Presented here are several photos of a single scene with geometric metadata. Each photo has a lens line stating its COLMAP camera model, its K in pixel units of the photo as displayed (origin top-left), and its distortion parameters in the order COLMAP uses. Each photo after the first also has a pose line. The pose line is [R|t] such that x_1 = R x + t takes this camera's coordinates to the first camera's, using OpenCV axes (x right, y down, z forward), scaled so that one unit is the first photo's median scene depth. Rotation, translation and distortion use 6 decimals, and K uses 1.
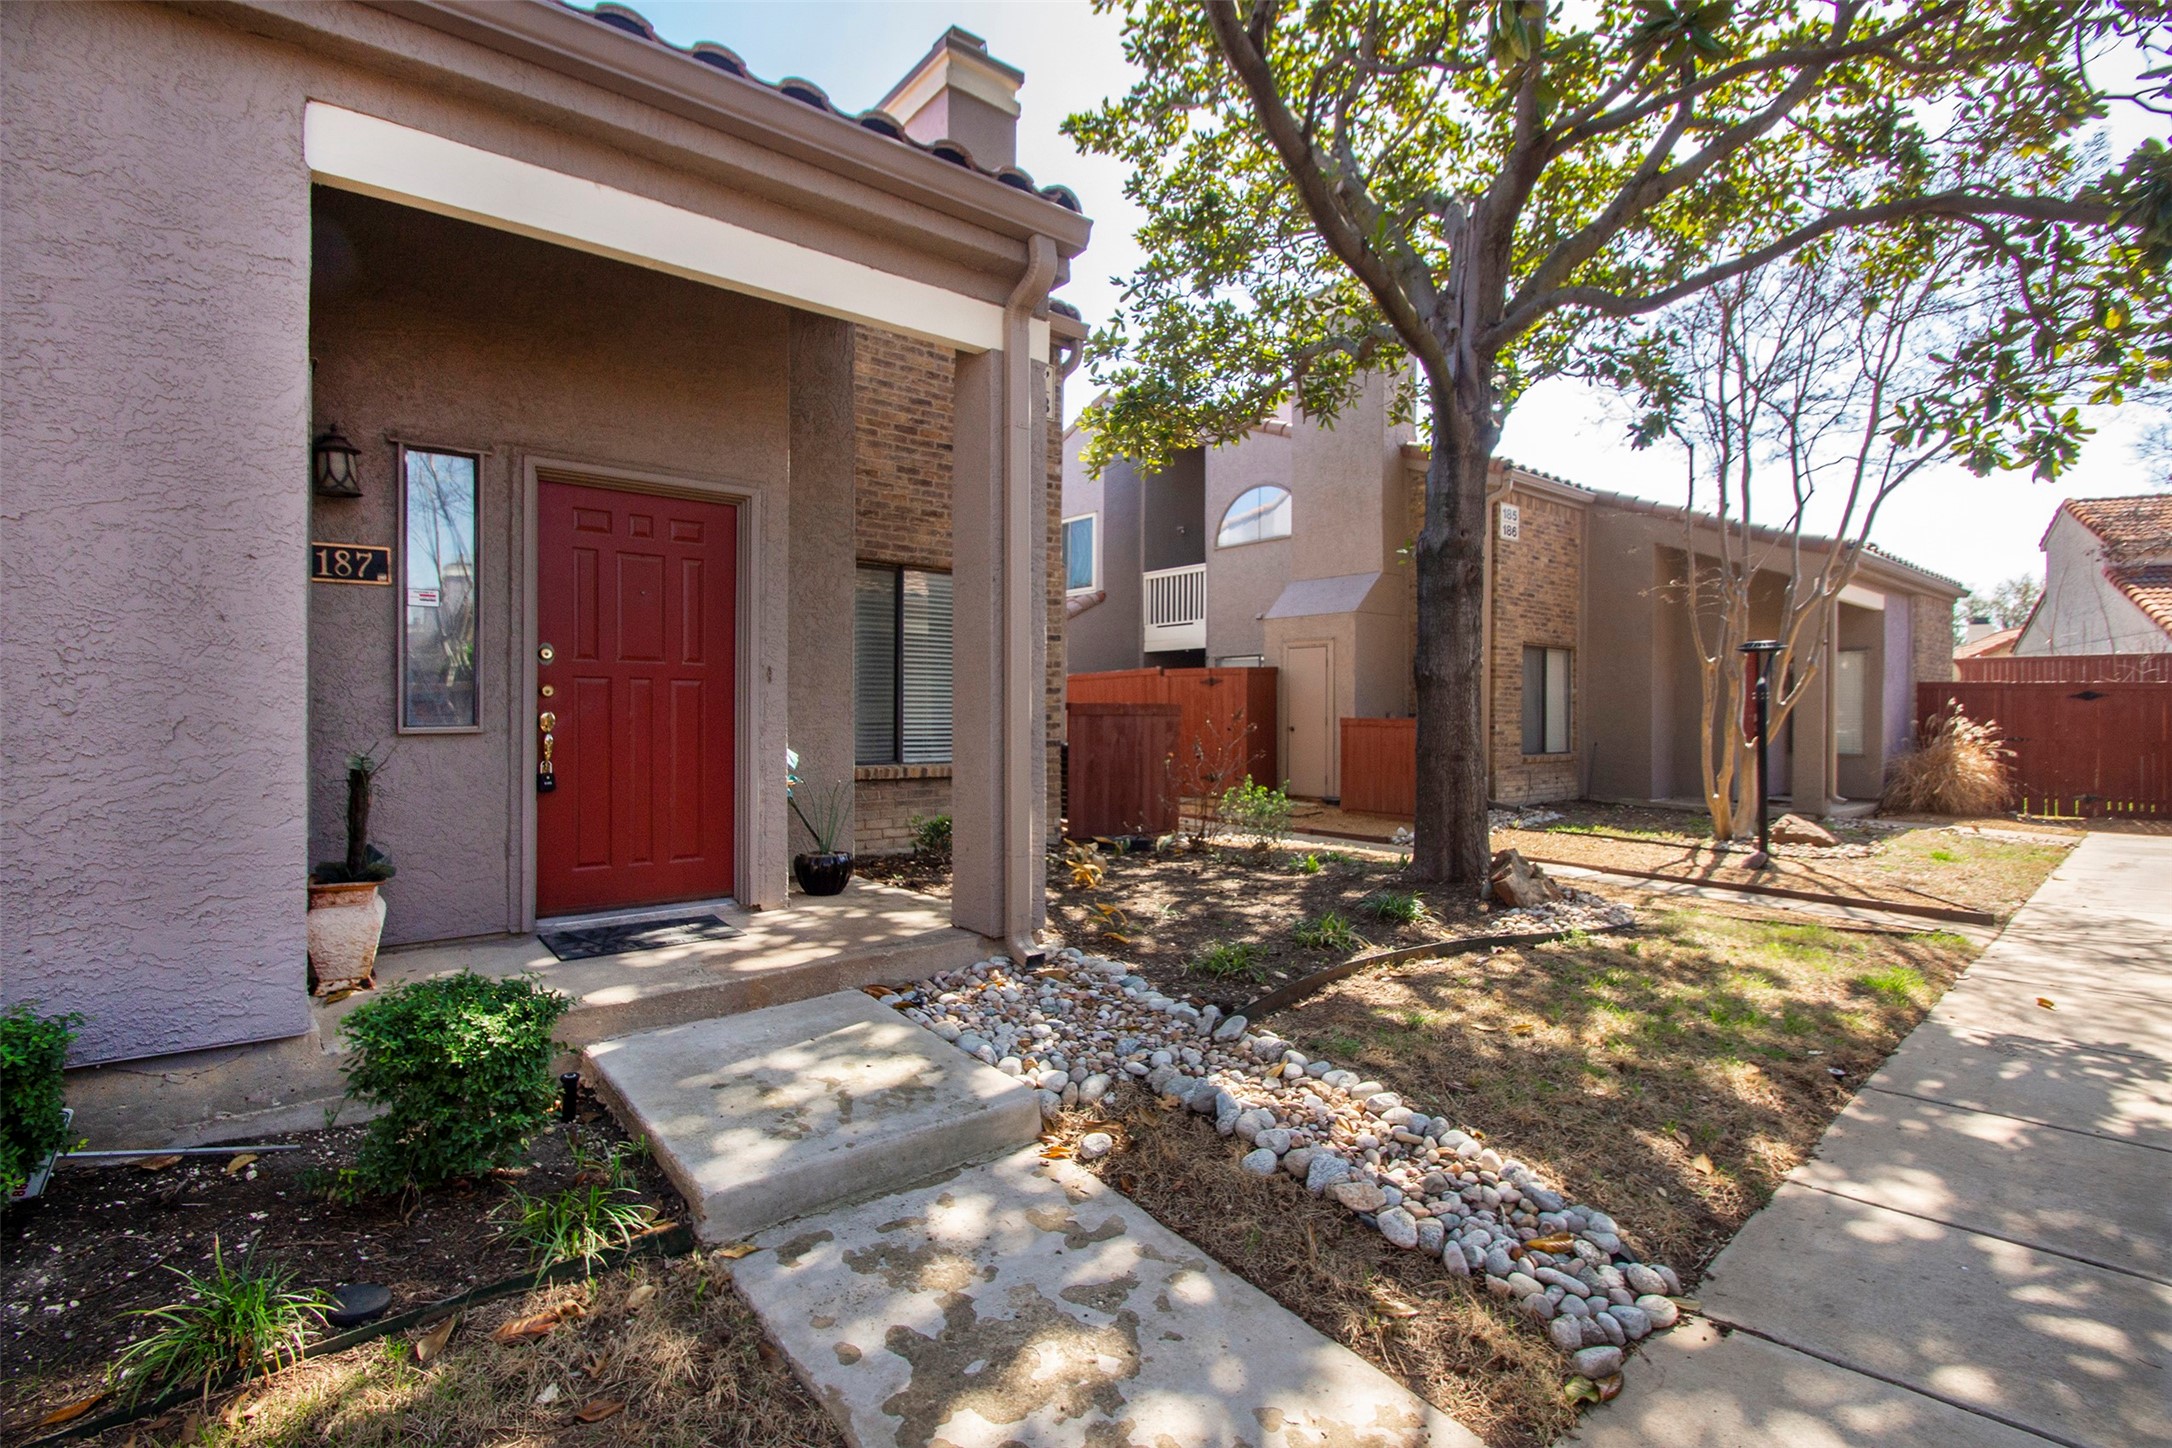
lens RADIAL K [[1003.9, 0, 1089.9], [0, 1003.9, 705.4], [0, 0, 1]] dist [0.001766, 0.000103]
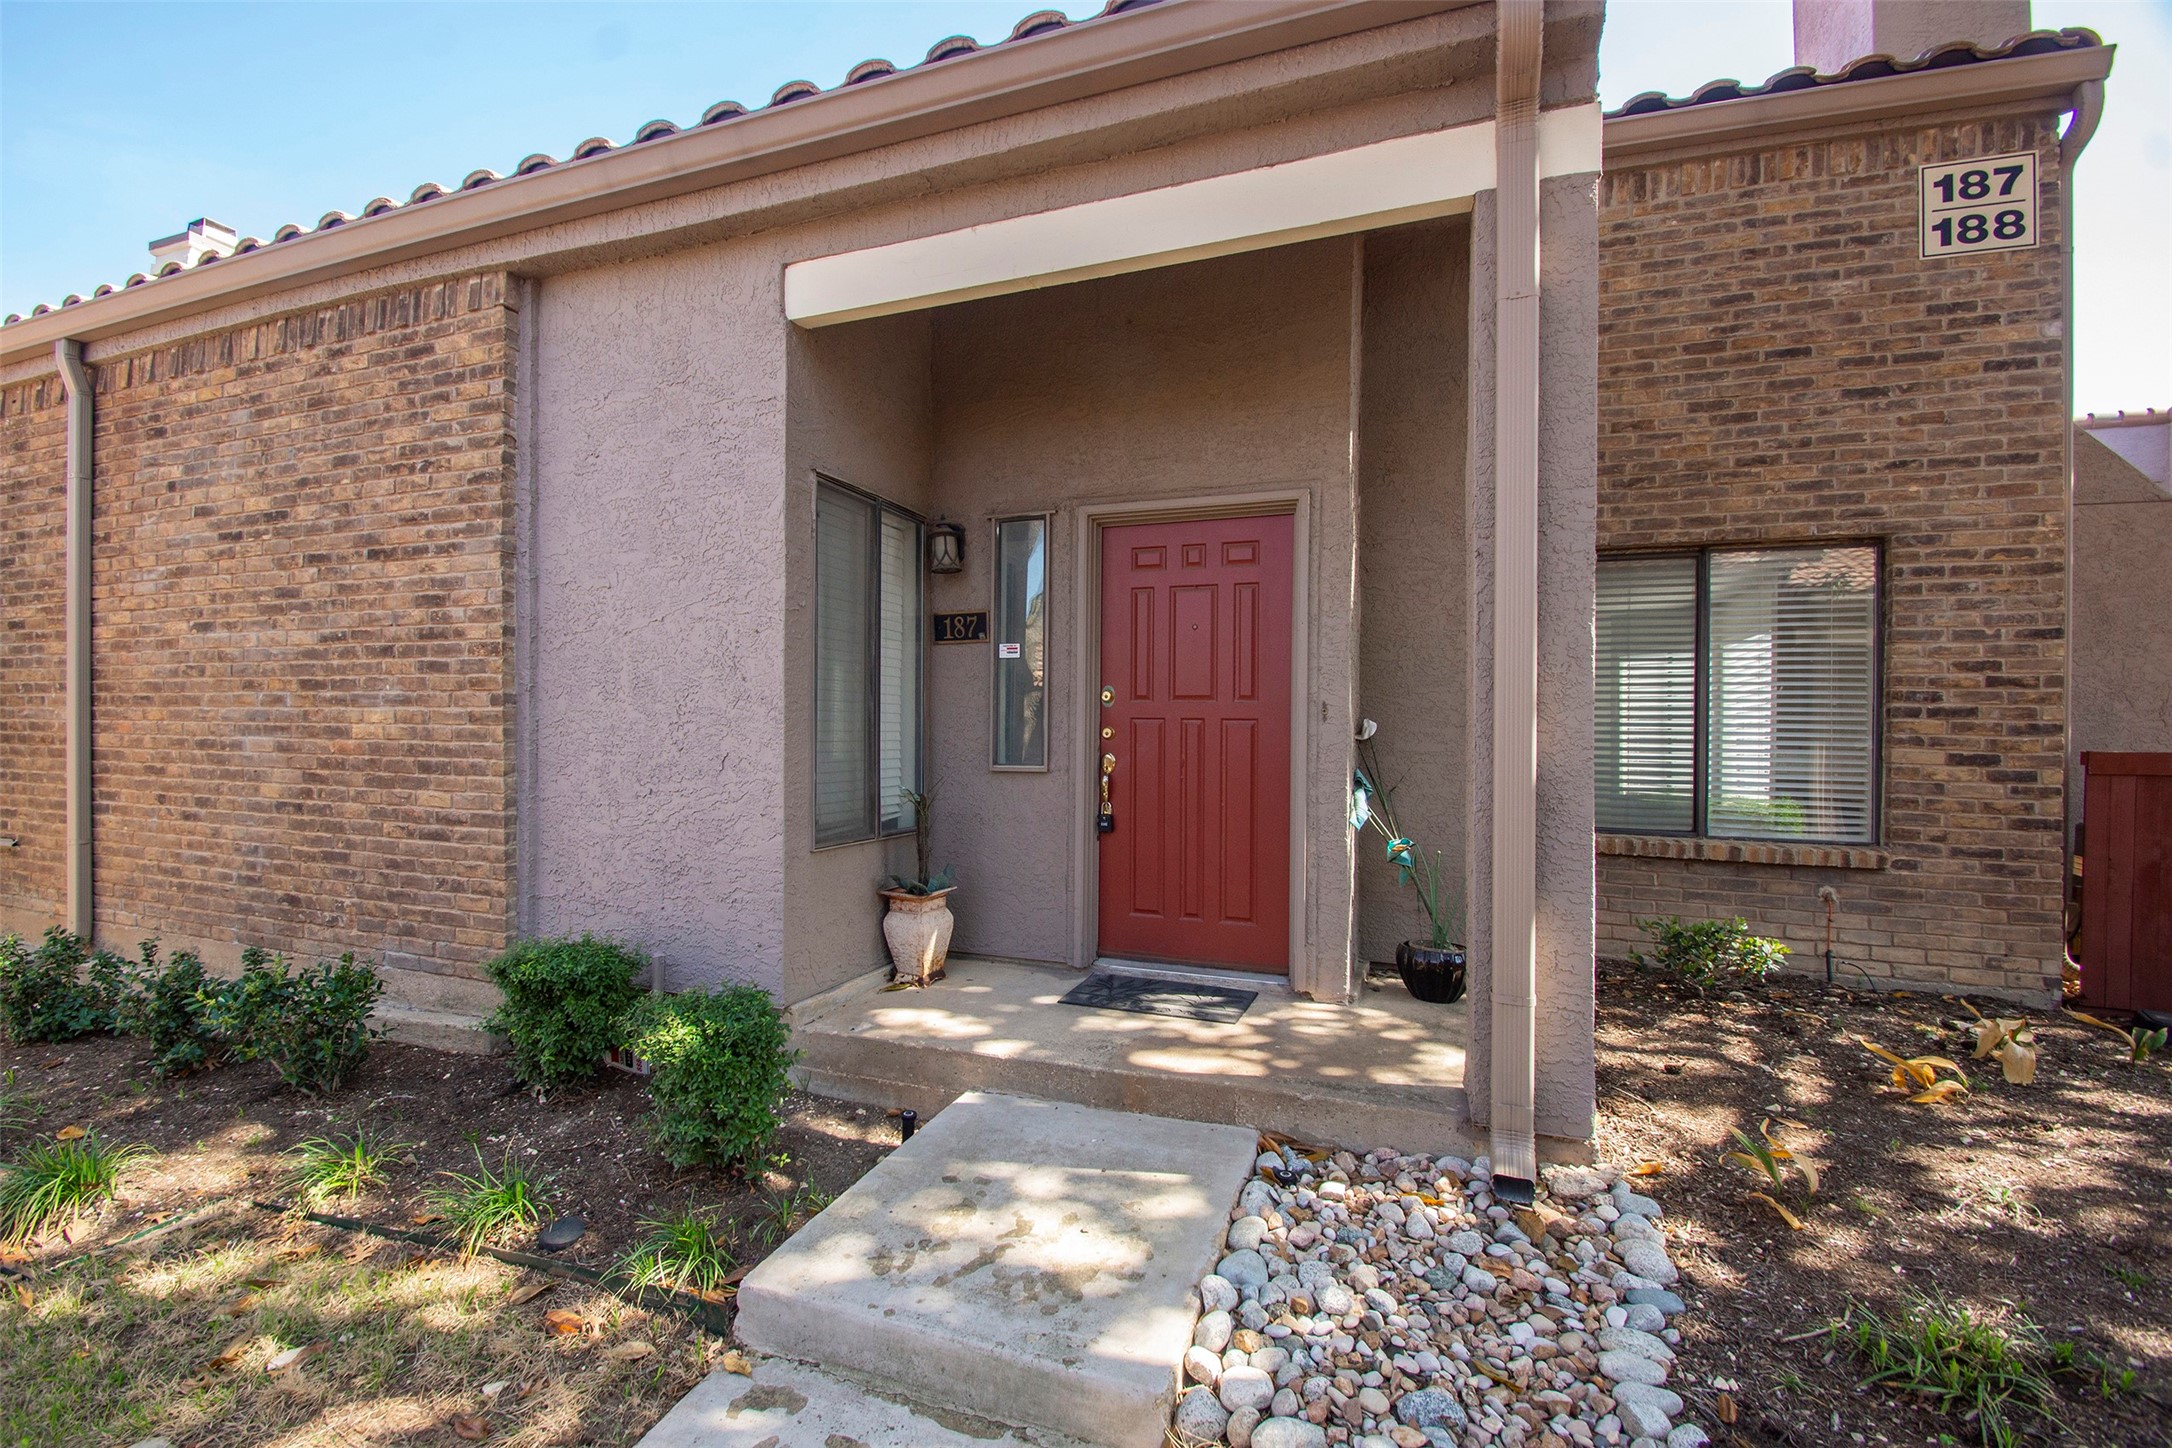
lens RADIAL K [[1017.9, 0, 1086.0], [0, 1017.9, 724.0], [0, 0, 1]] dist [0.009797, -0.013488]
pose [[0.486980, -0.012030, -0.873330, 0.372596], [-0.008391, 0.999795, -0.018451, -0.004314], [0.873373, 0.016313, 0.486779, 0.518435]]
